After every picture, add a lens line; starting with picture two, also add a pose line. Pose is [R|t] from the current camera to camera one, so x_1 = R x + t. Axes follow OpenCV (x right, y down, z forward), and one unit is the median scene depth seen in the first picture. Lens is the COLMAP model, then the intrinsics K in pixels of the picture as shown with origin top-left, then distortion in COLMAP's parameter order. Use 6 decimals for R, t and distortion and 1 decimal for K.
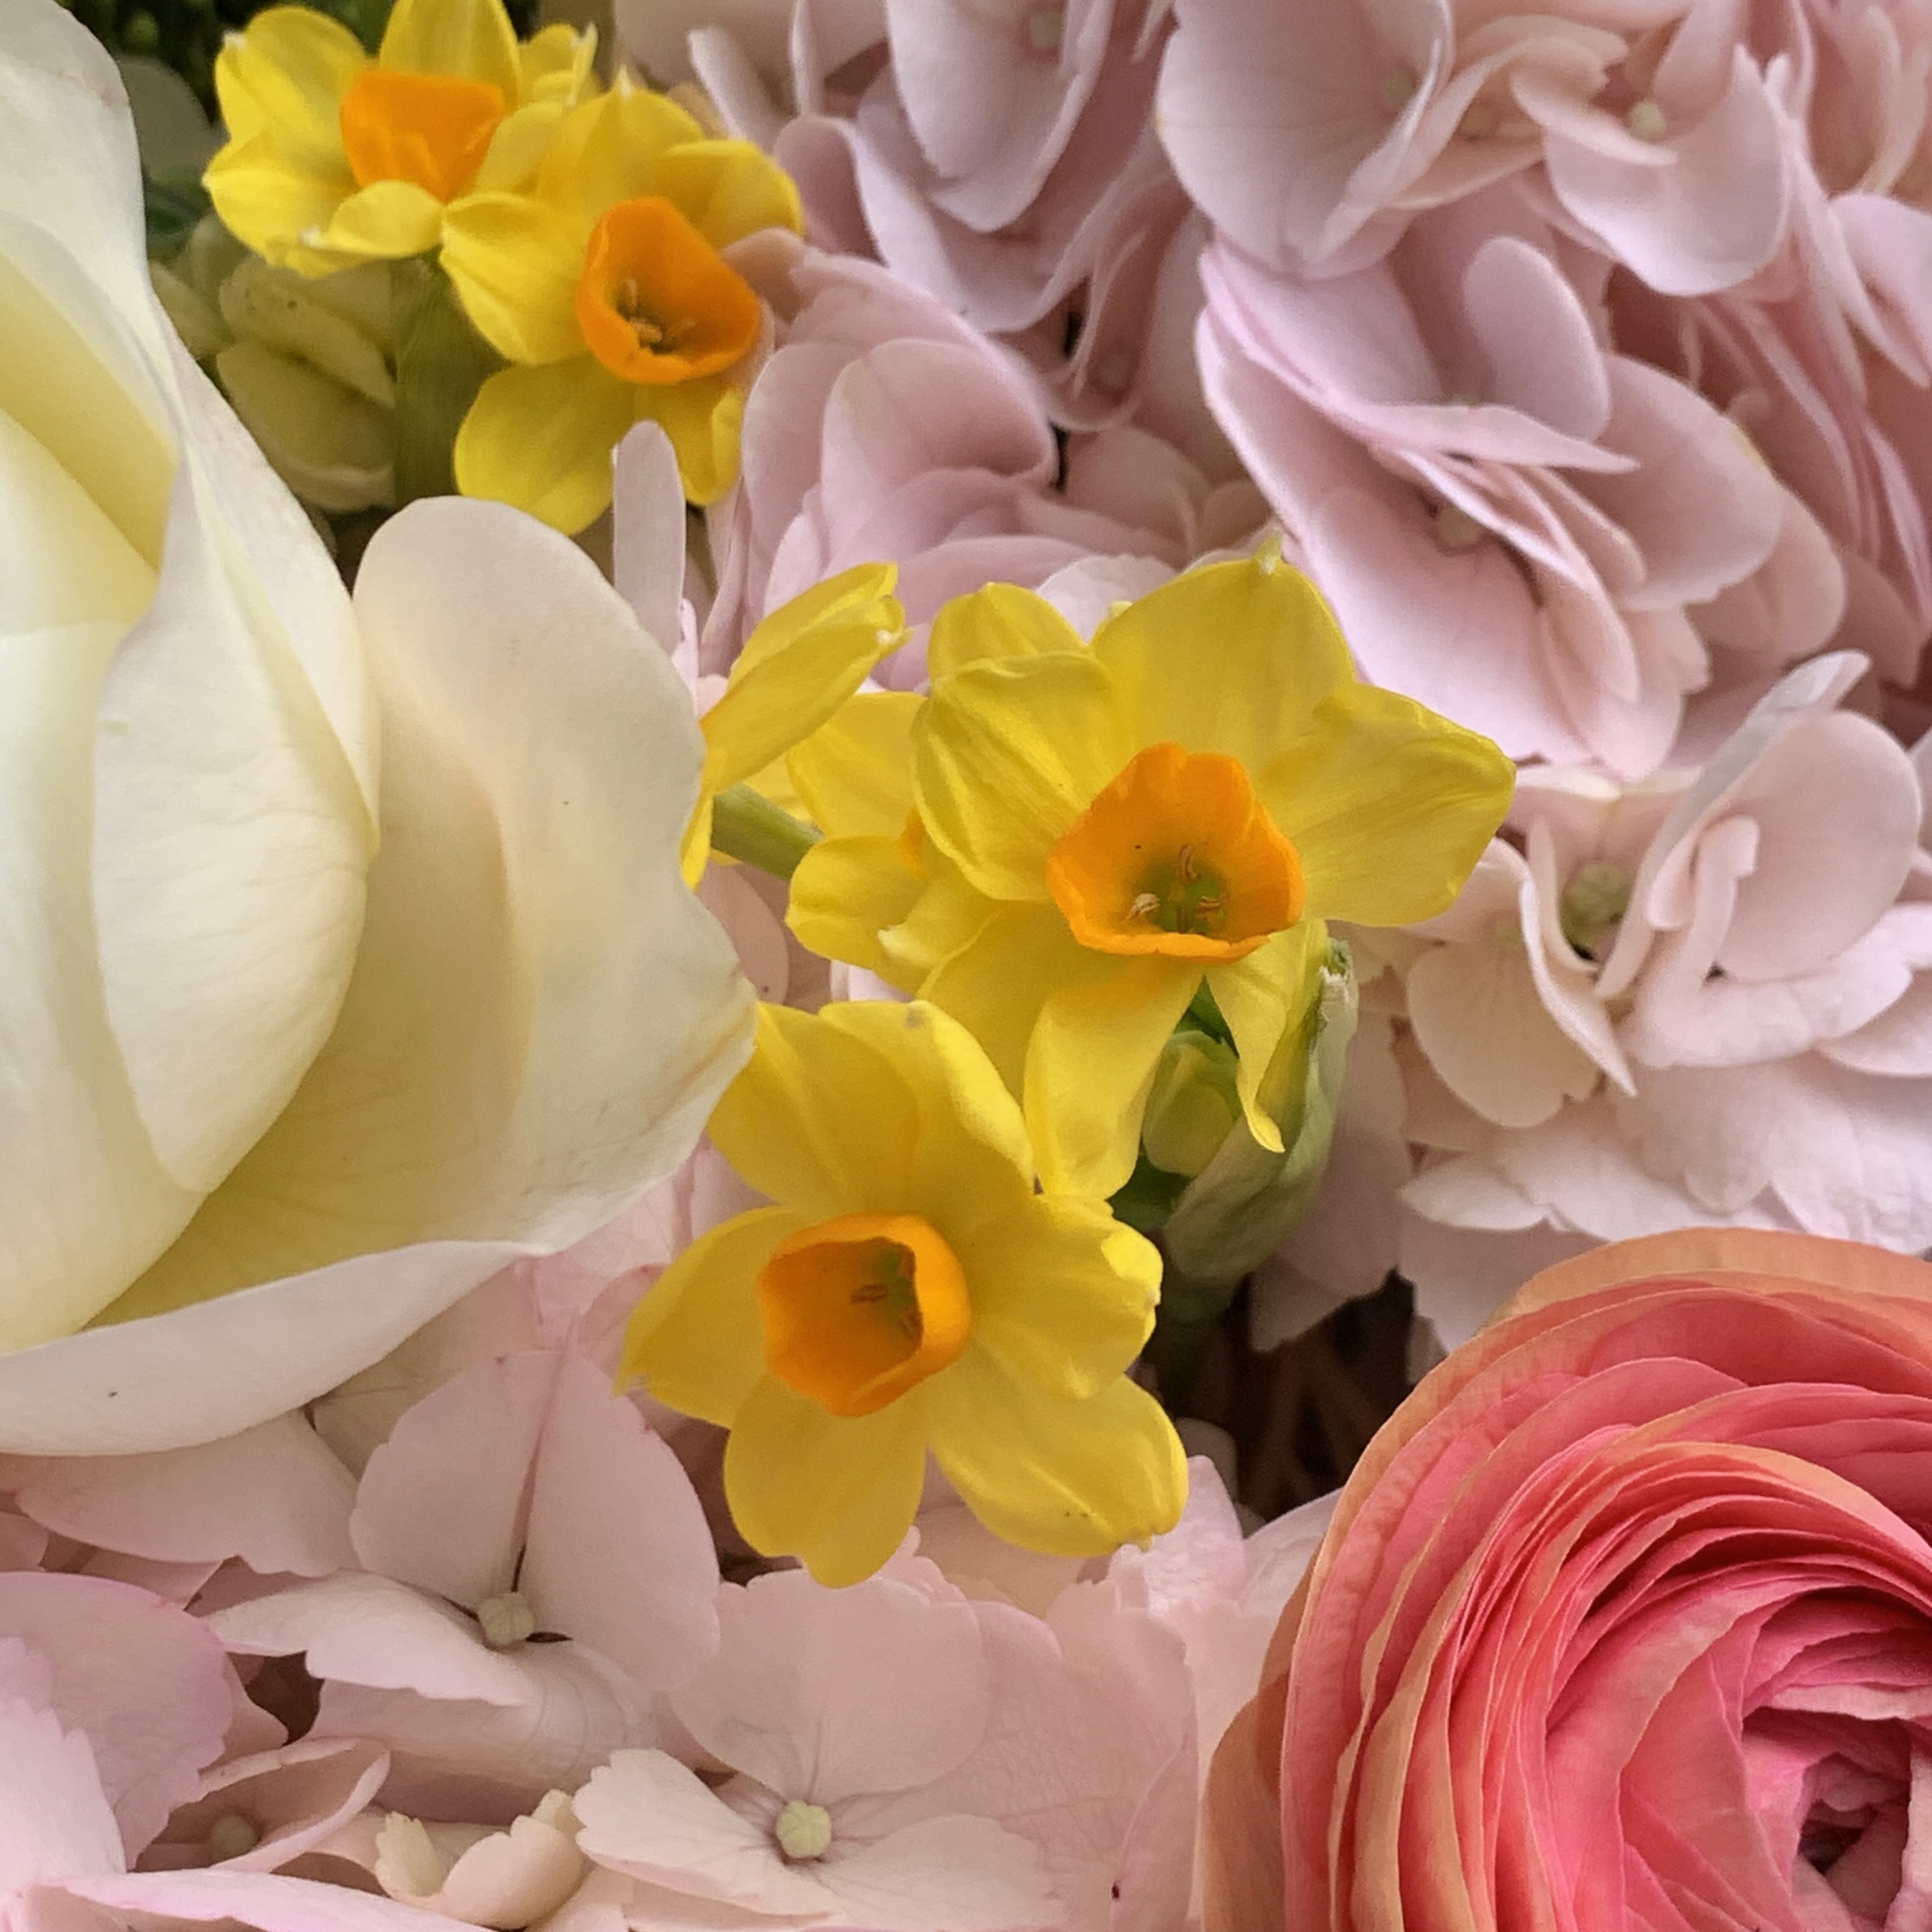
lens RADIAL K [[4017.5, 0, 900.8], [0, 4017.5, 969.1], [0, 0, 1]] dist [0.238493, -1.023270]
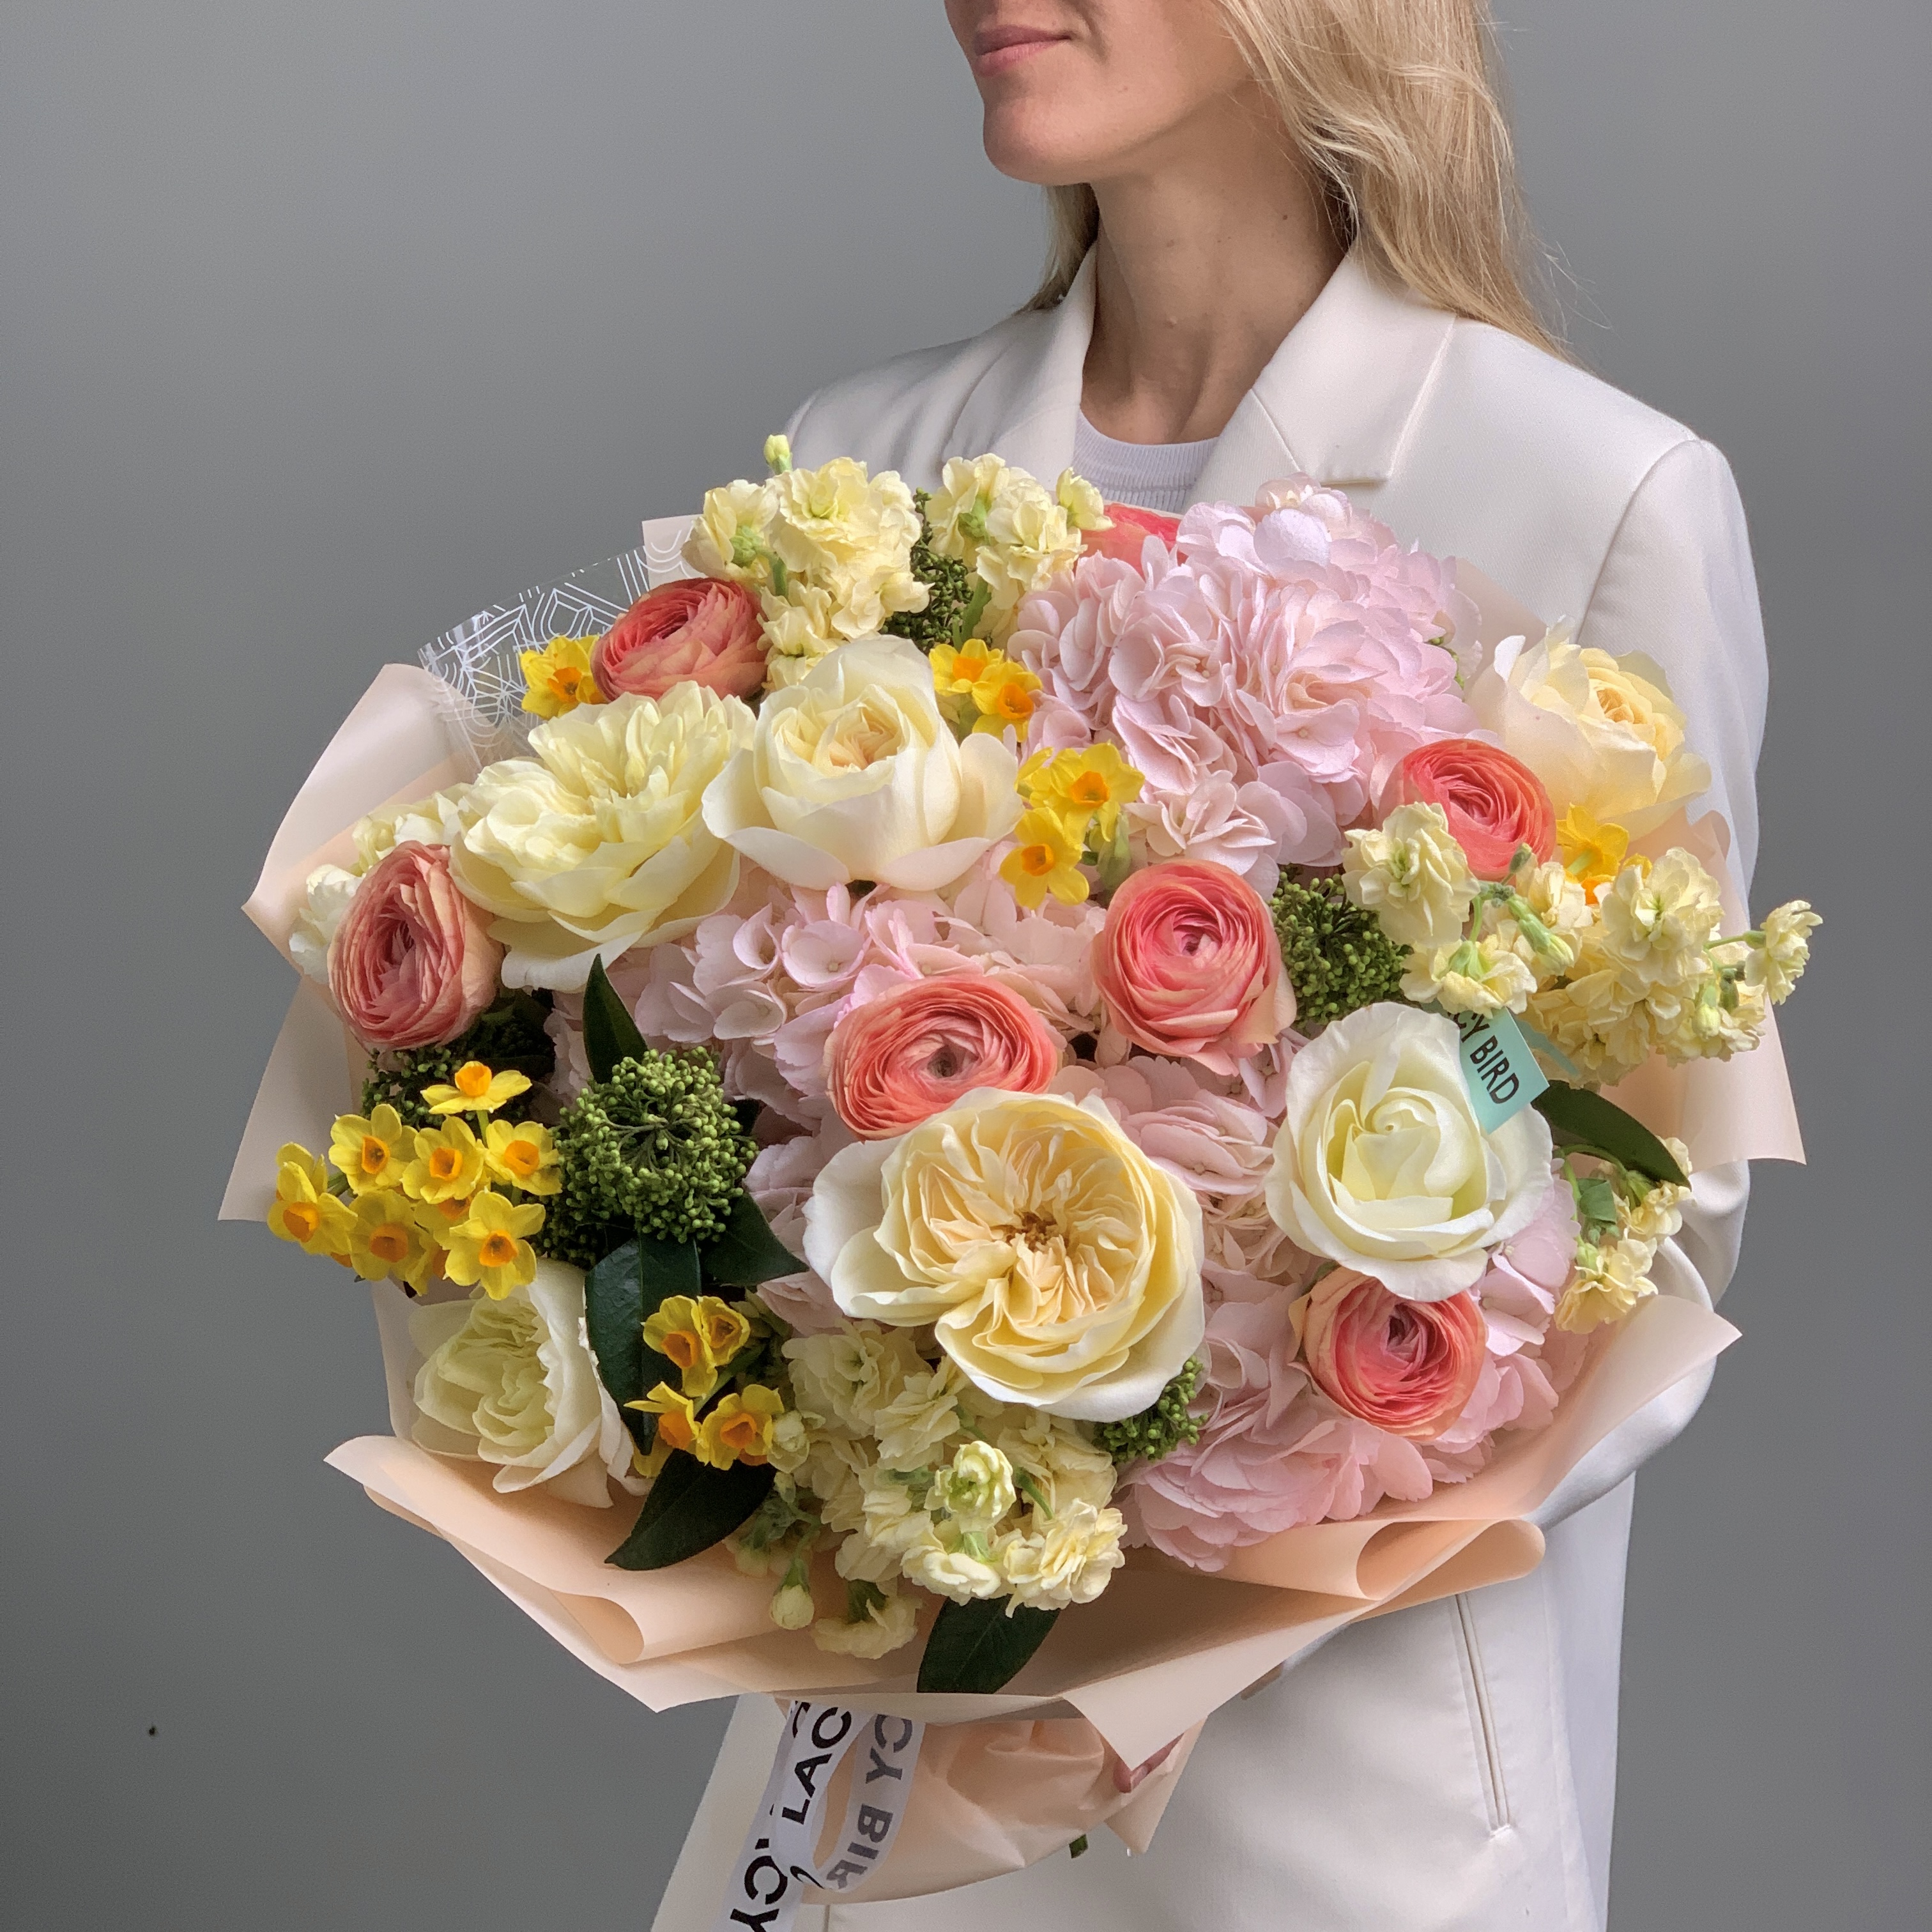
lens RADIAL K [[2752.7, 0, 966.0], [0, 2752.7, 966.0], [0, 0, 1]] dist [-0.014545, -0.006690]
pose [[0.996090, 0.033300, -0.081833, 0.222034], [-0.039896, 0.995969, -0.080341, 0.565592], [0.078828, 0.083292, 0.993403, -3.070323]]
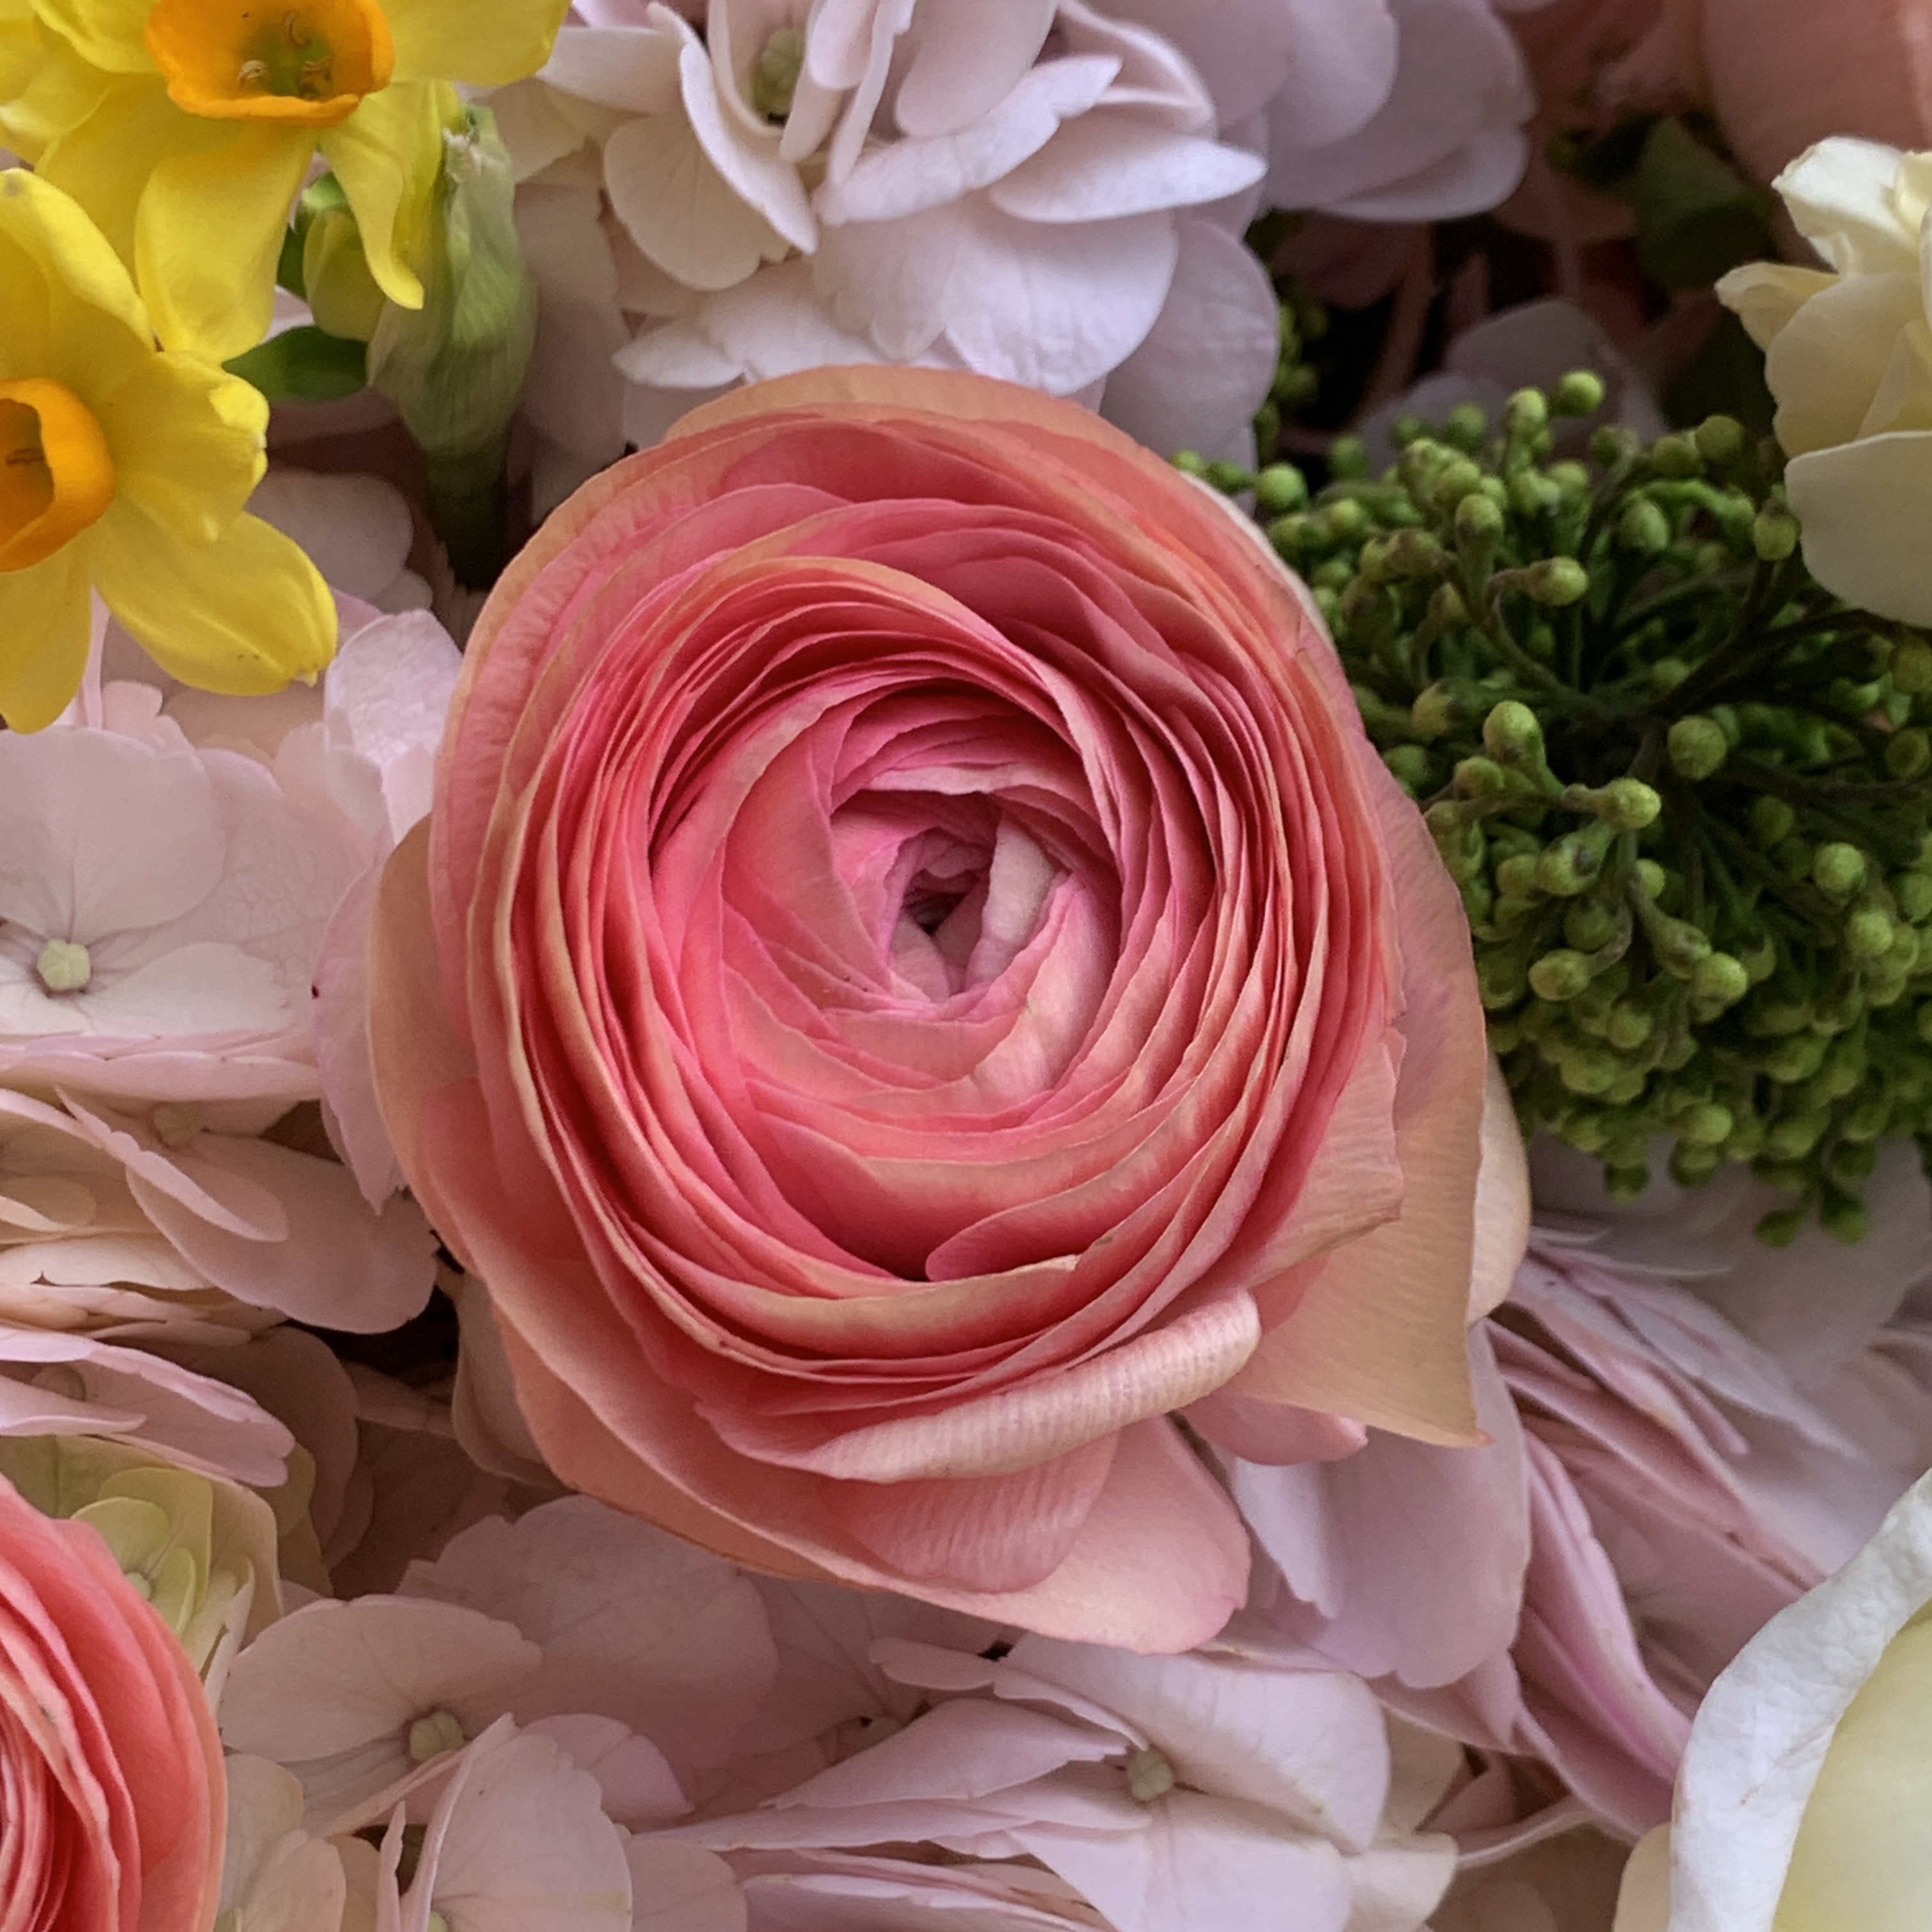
lens RADIAL K [[4017.5, 0, 900.8], [0, 4017.5, 969.1], [0, 0, 1]] dist [0.238493, -1.023270]
pose [[0.996423, -0.056431, 0.062897, 0.143455], [0.044282, 0.982650, 0.180107, 0.029486], [-0.071970, -0.176677, 0.981634, -0.093981]]
